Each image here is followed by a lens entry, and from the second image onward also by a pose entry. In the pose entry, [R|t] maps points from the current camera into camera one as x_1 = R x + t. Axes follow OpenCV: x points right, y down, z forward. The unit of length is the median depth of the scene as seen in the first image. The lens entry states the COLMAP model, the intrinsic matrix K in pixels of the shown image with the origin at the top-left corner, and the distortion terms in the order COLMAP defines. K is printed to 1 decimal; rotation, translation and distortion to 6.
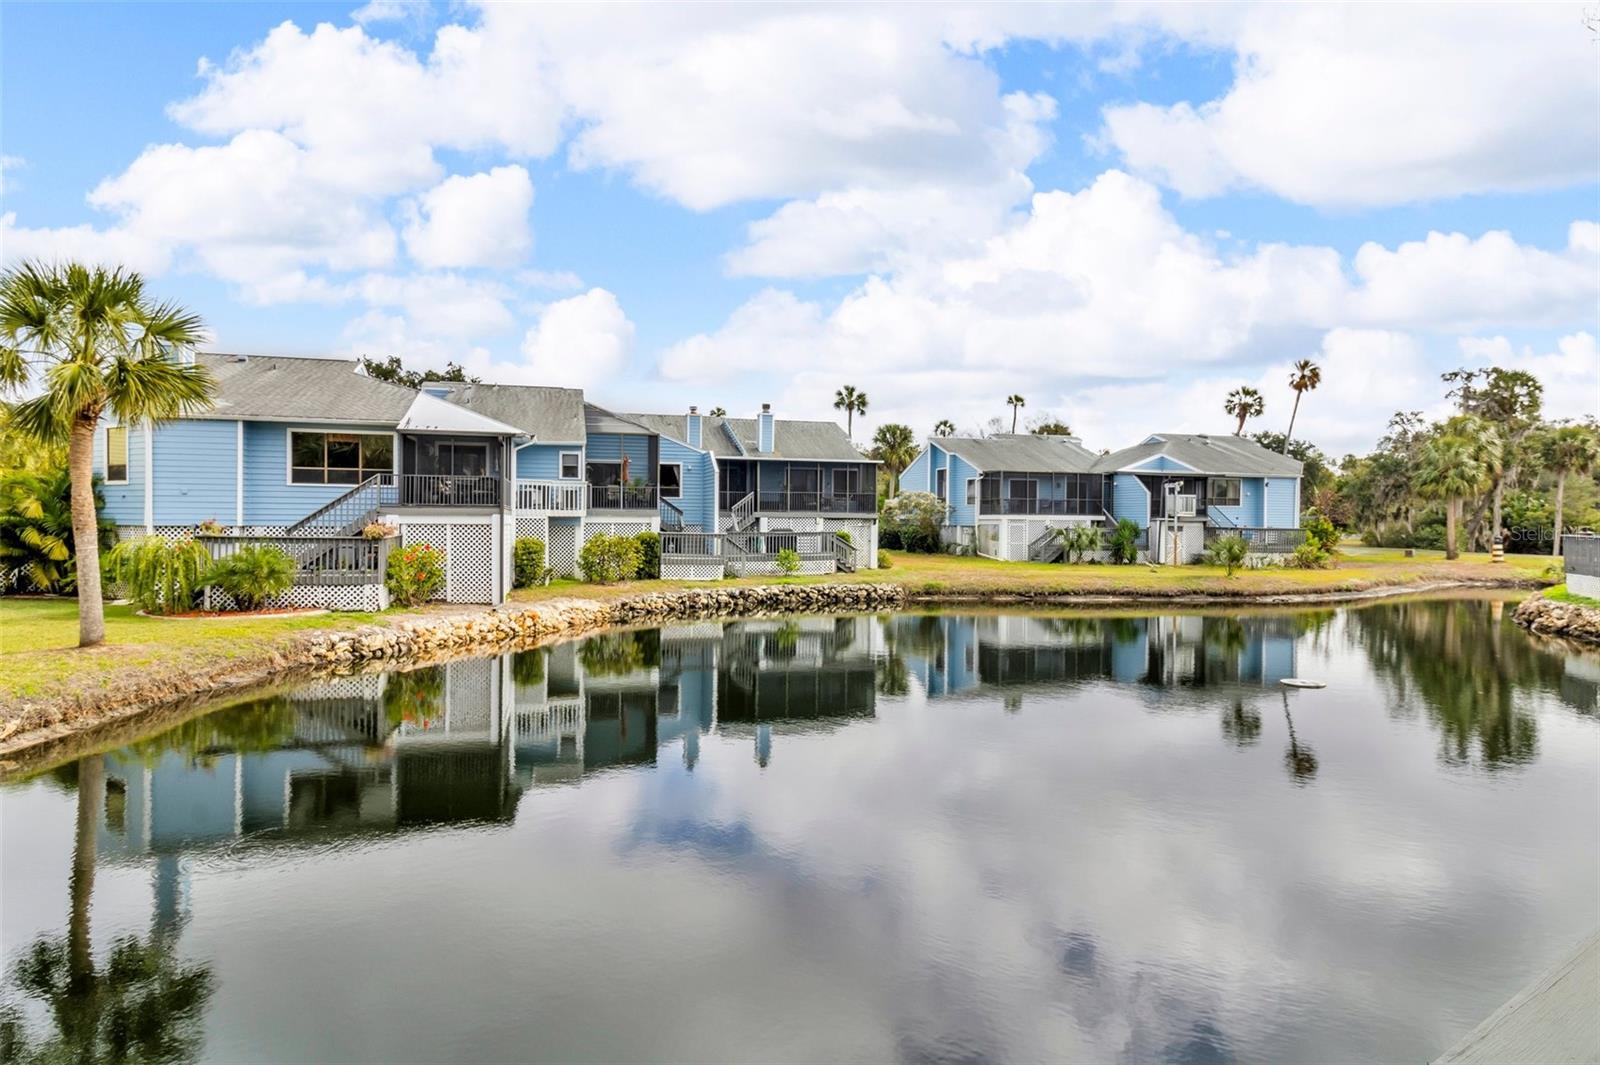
lens RADIAL K [[919.6, 0, 799.4], [0, 919.6, 526.8], [0, 0, 1]] dist [0.019261, 0.000781]
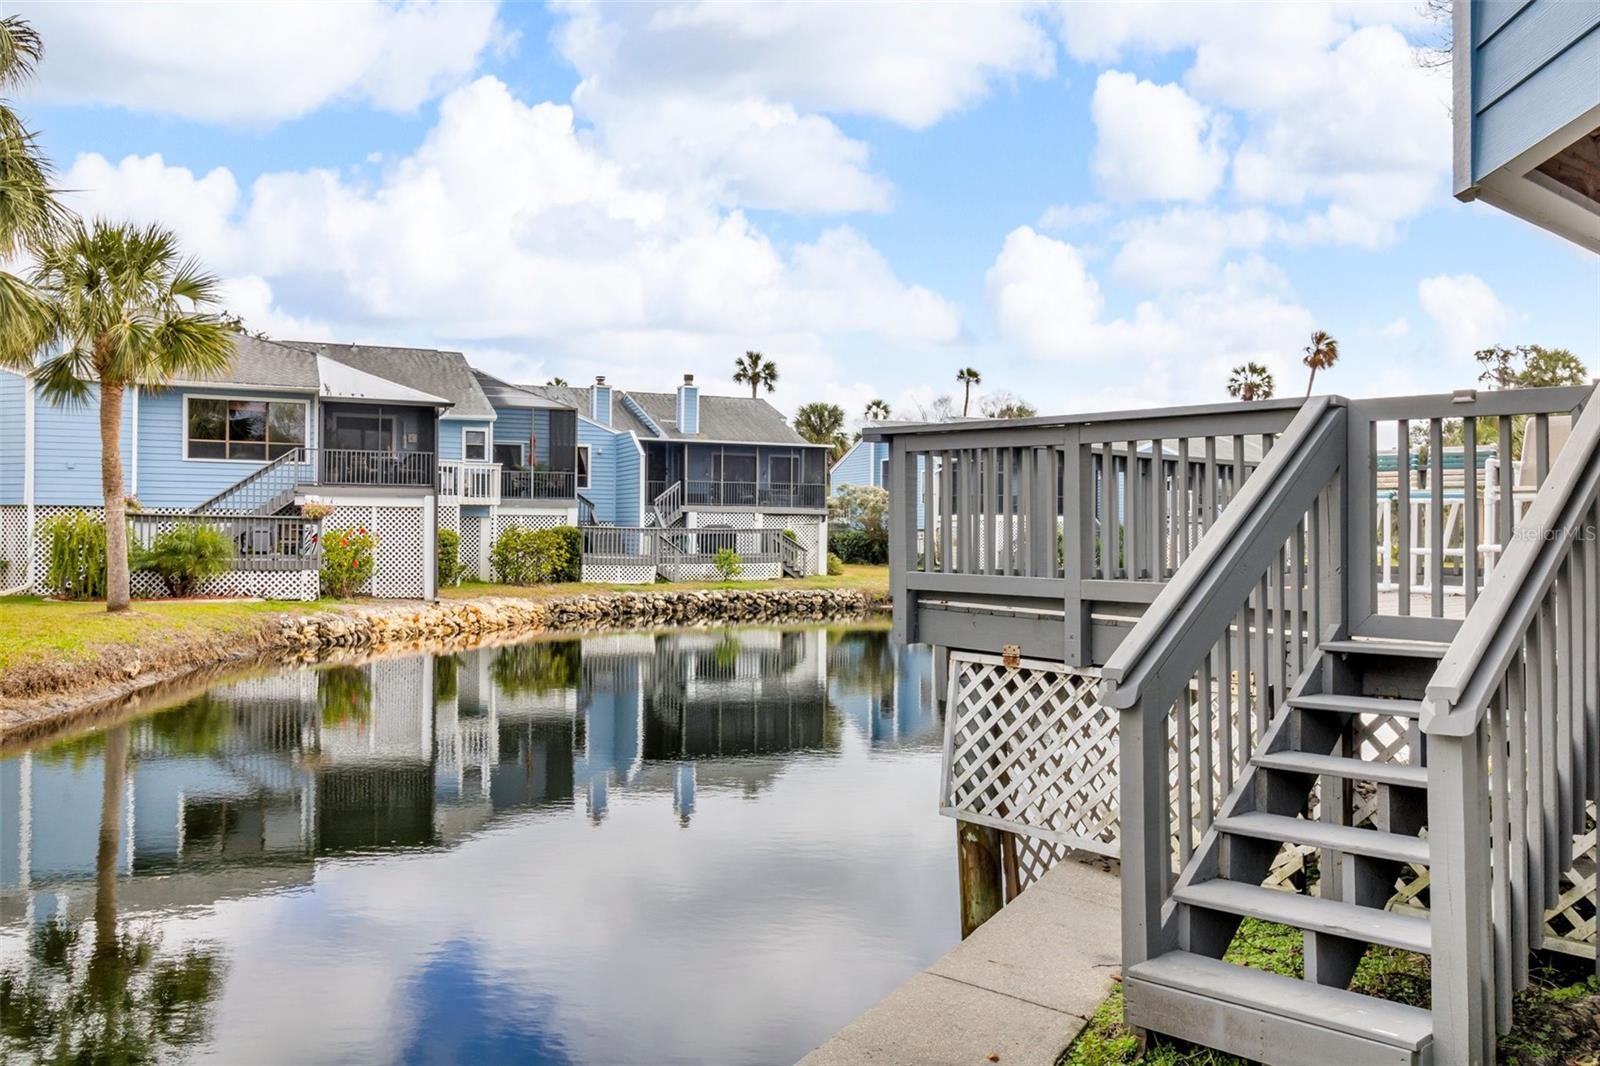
lens RADIAL K [[1329.8, 0, 800.5], [0, 1329.8, 529.3], [0, 0, 1]] dist [0.037018, -0.004725]
pose [[0.992805, 0.002225, 0.119720, -0.095032], [-0.000072, 0.999838, -0.017984, 0.029662], [-0.119741, 0.017846, 0.992645, -0.216610]]
